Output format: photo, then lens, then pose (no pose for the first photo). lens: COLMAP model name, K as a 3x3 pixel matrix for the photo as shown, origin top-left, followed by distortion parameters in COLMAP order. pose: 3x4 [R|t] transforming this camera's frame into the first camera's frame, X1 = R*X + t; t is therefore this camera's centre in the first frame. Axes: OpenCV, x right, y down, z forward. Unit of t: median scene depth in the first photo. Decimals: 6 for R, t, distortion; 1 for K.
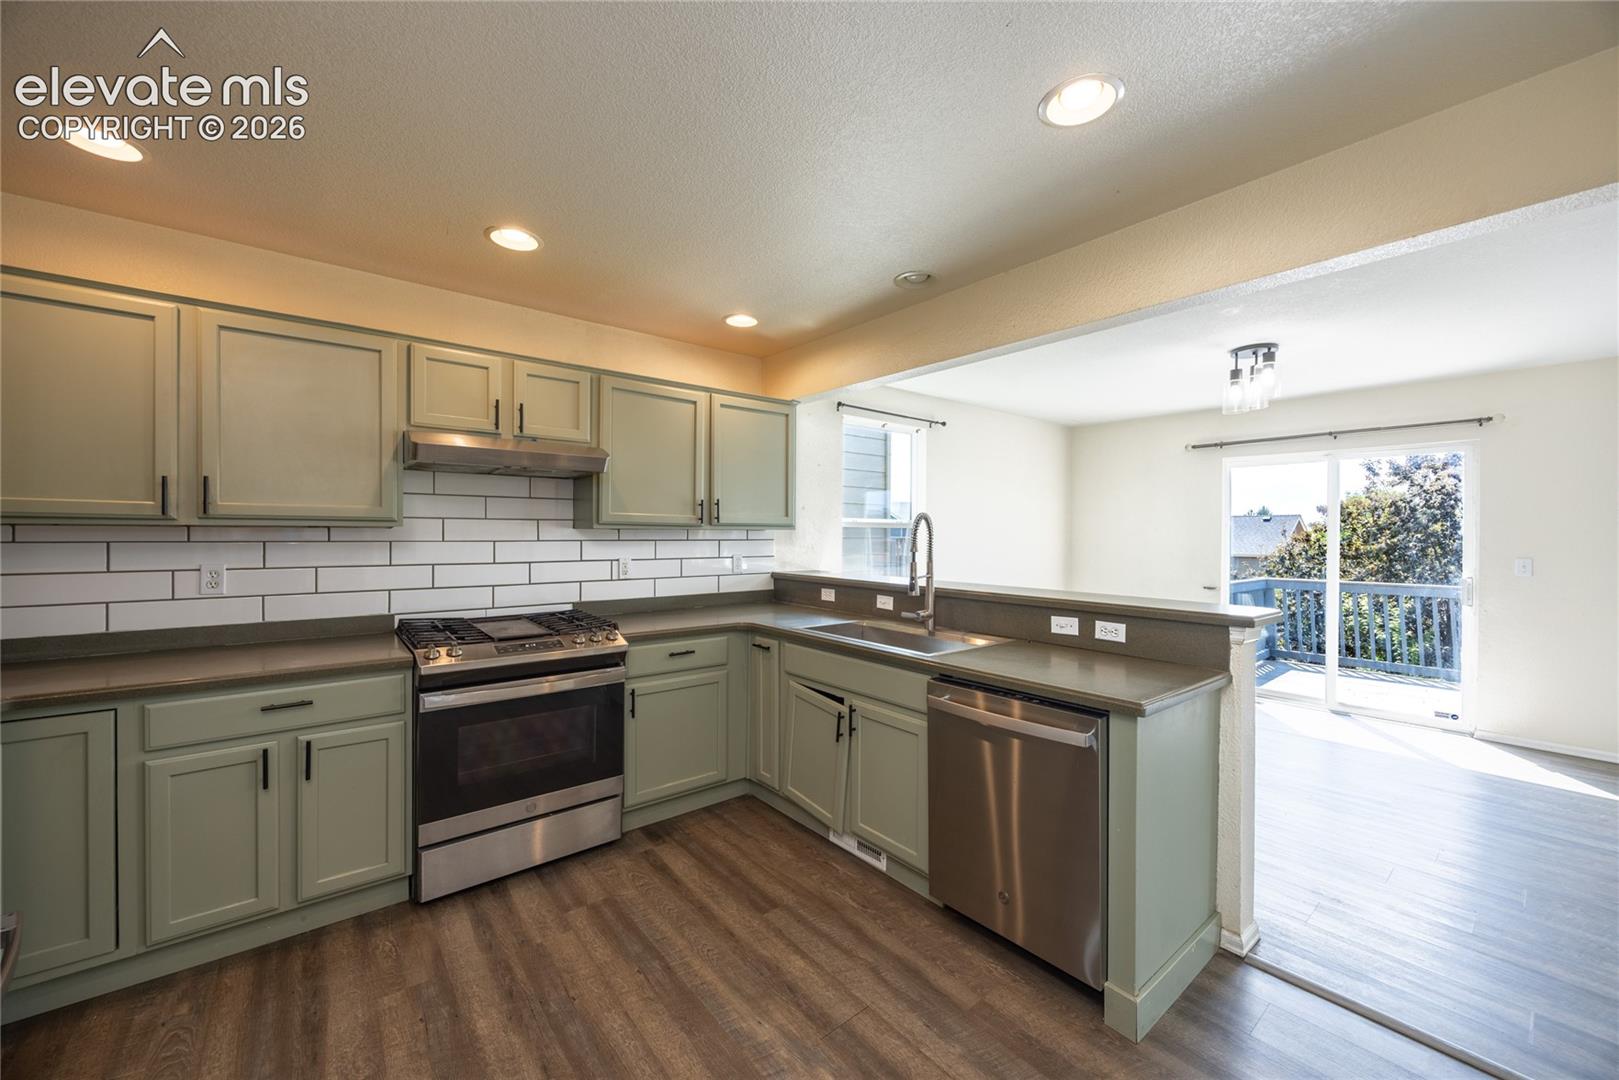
lens RADIAL K [[621.5, 0, 808.9], [0, 621.5, 538.0], [0, 0, 1]] dist [0.002033, 0.000252]
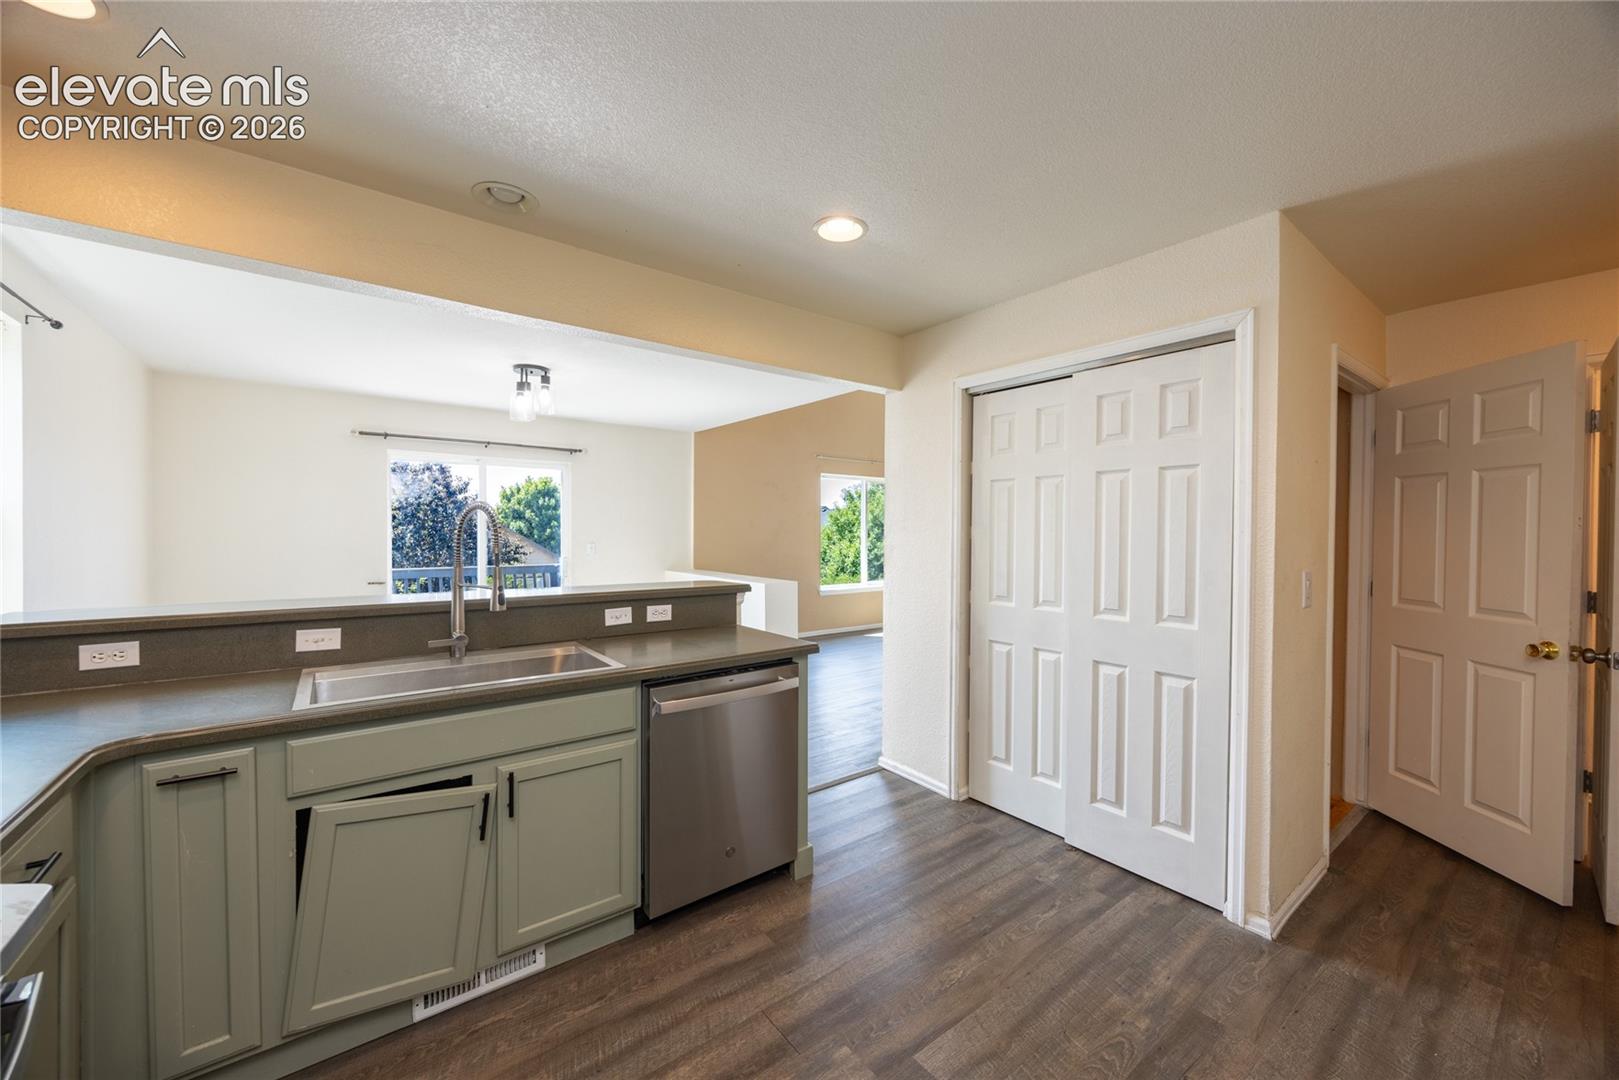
lens RADIAL K [[621.5, 0, 810.9], [0, 621.5, 537.6], [0, 0, 1]] dist [0.002033, 0.000252]
pose [[0.021930, -0.018090, 0.999596, -0.700942], [0.001072, 0.999836, 0.018070, -0.012484], [-0.999759, 0.000675, 0.021946, 0.720771]]
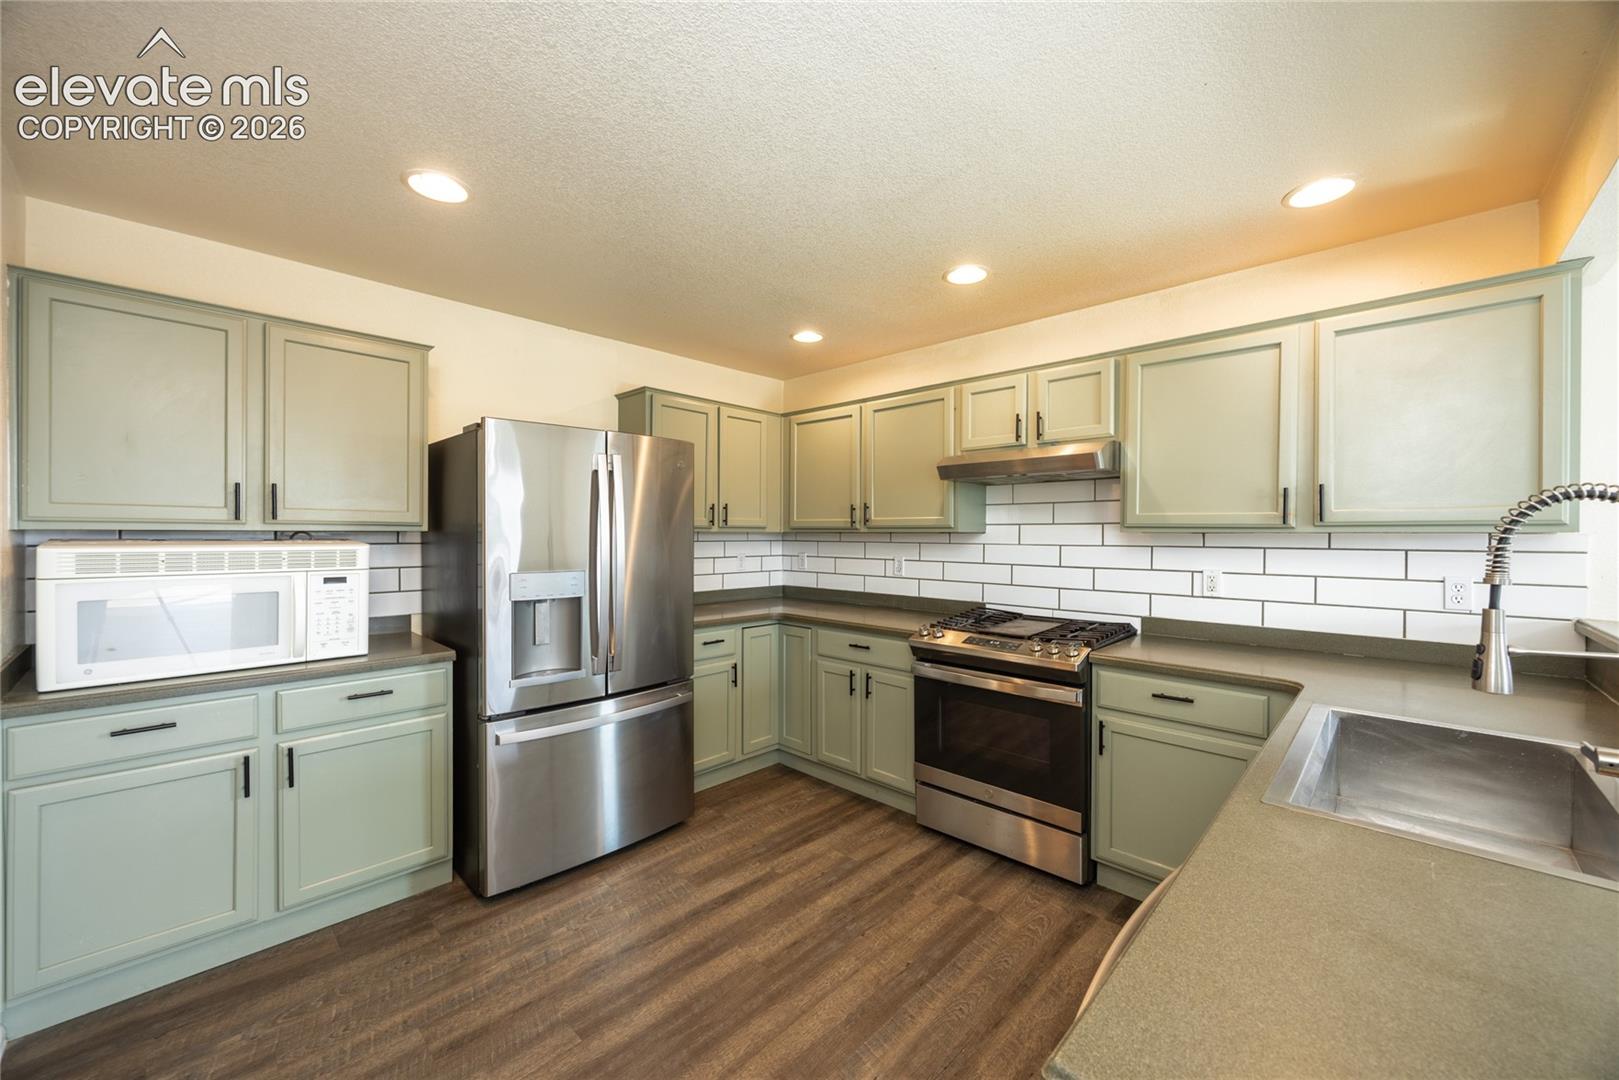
lens RADIAL K [[621.5, 0, 816.9], [0, 621.5, 537.1], [0, 0, 1]] dist [0.002033, 0.000252]
pose [[0.121453, 0.000851, -0.992597, 0.617442], [-0.009736, 0.999953, -0.000334, -0.005622], [0.992549, 0.009704, 0.121455, 0.610281]]
